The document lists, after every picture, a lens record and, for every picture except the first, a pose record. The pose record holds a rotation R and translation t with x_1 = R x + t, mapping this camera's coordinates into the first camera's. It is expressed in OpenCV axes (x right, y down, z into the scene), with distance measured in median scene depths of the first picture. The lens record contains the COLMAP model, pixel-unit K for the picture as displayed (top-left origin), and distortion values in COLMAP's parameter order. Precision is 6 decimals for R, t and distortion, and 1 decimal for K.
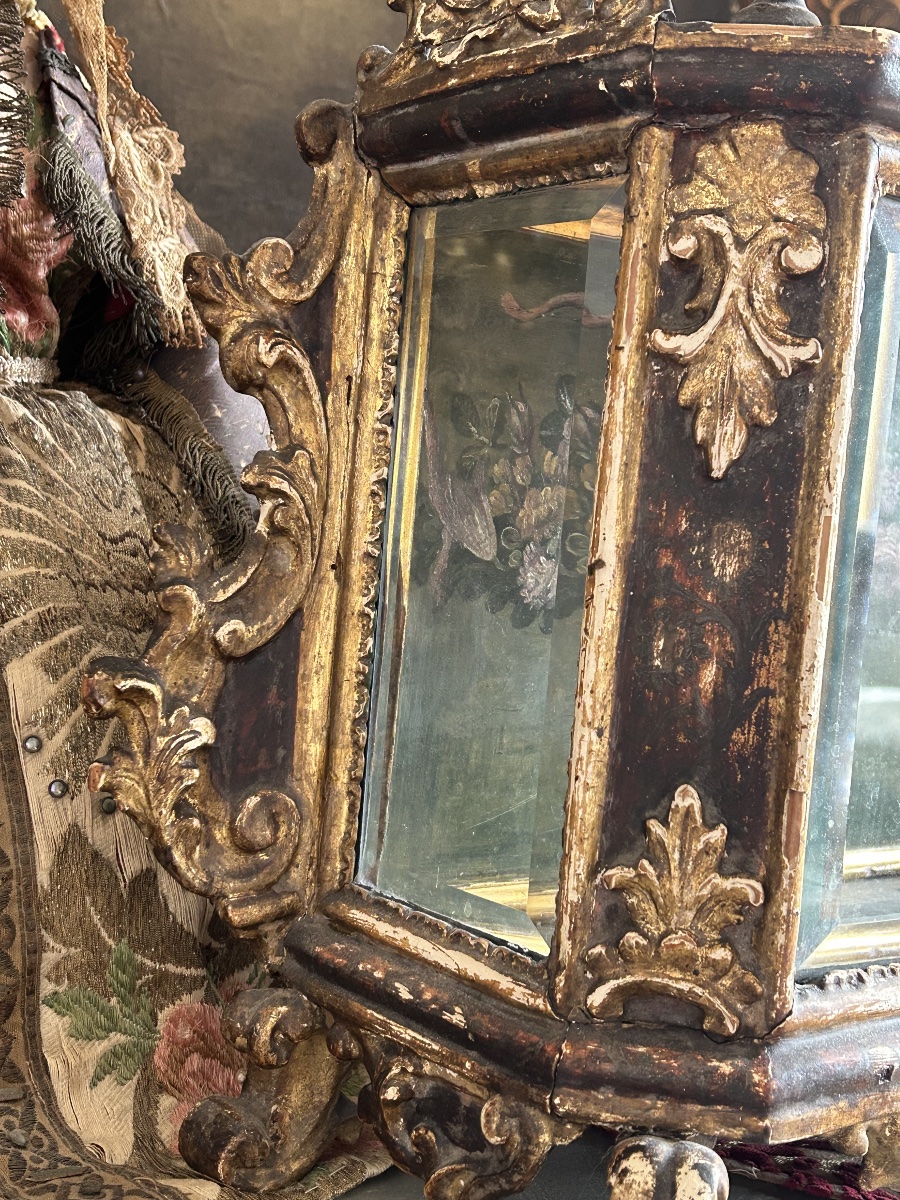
lens RADIAL K [[1602.0, 0, 451.2], [0, 1602.0, 599.6], [0, 0, 1]] dist [0.024683, 0.000000]
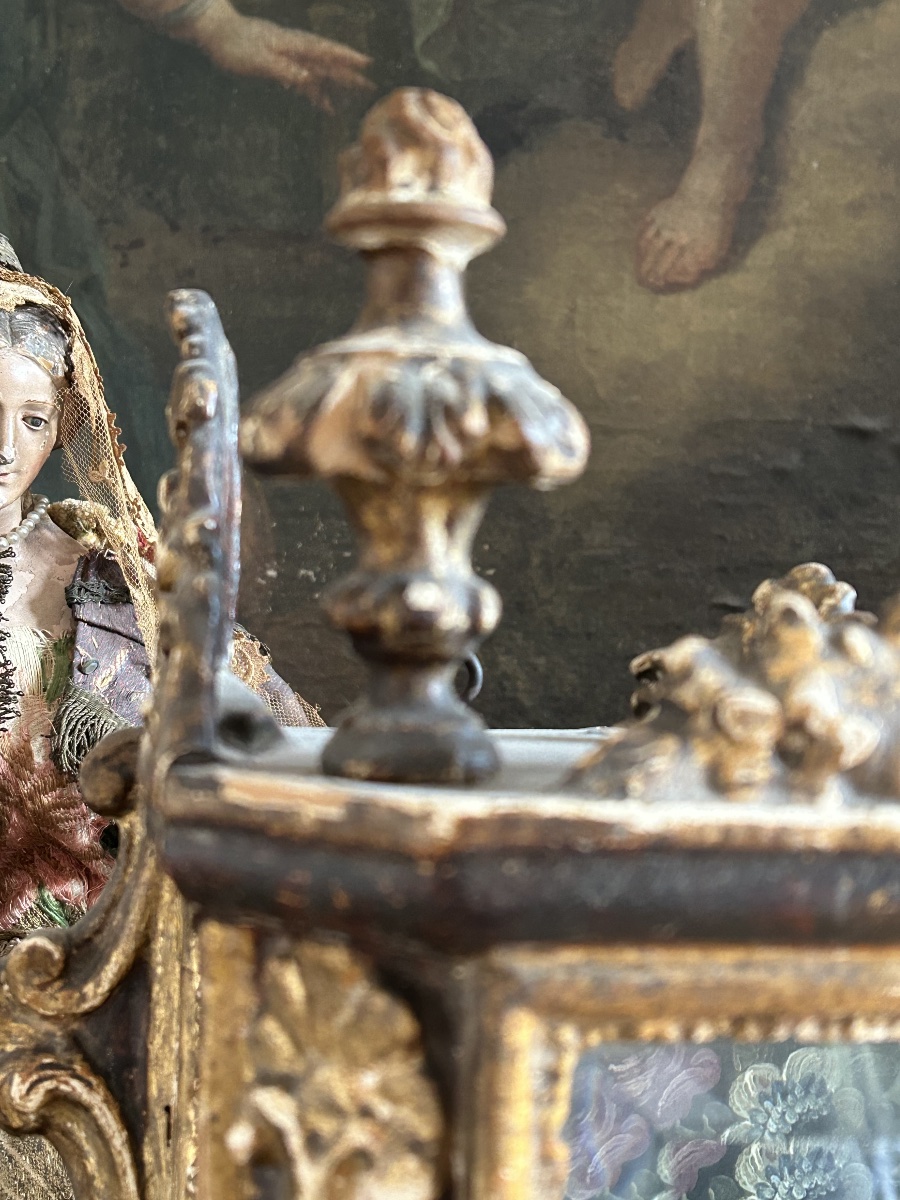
lens RADIAL K [[1602.0, 0, 450.4], [0, 1602.0, 602.6], [0, 0, 1]] dist [0.024683, 0.000000]
pose [[0.862942, -0.071671, -0.500194, 0.419416], [0.024353, 0.994639, -0.100504, -0.288280], [0.504715, 0.074548, 0.860061, 0.434889]]
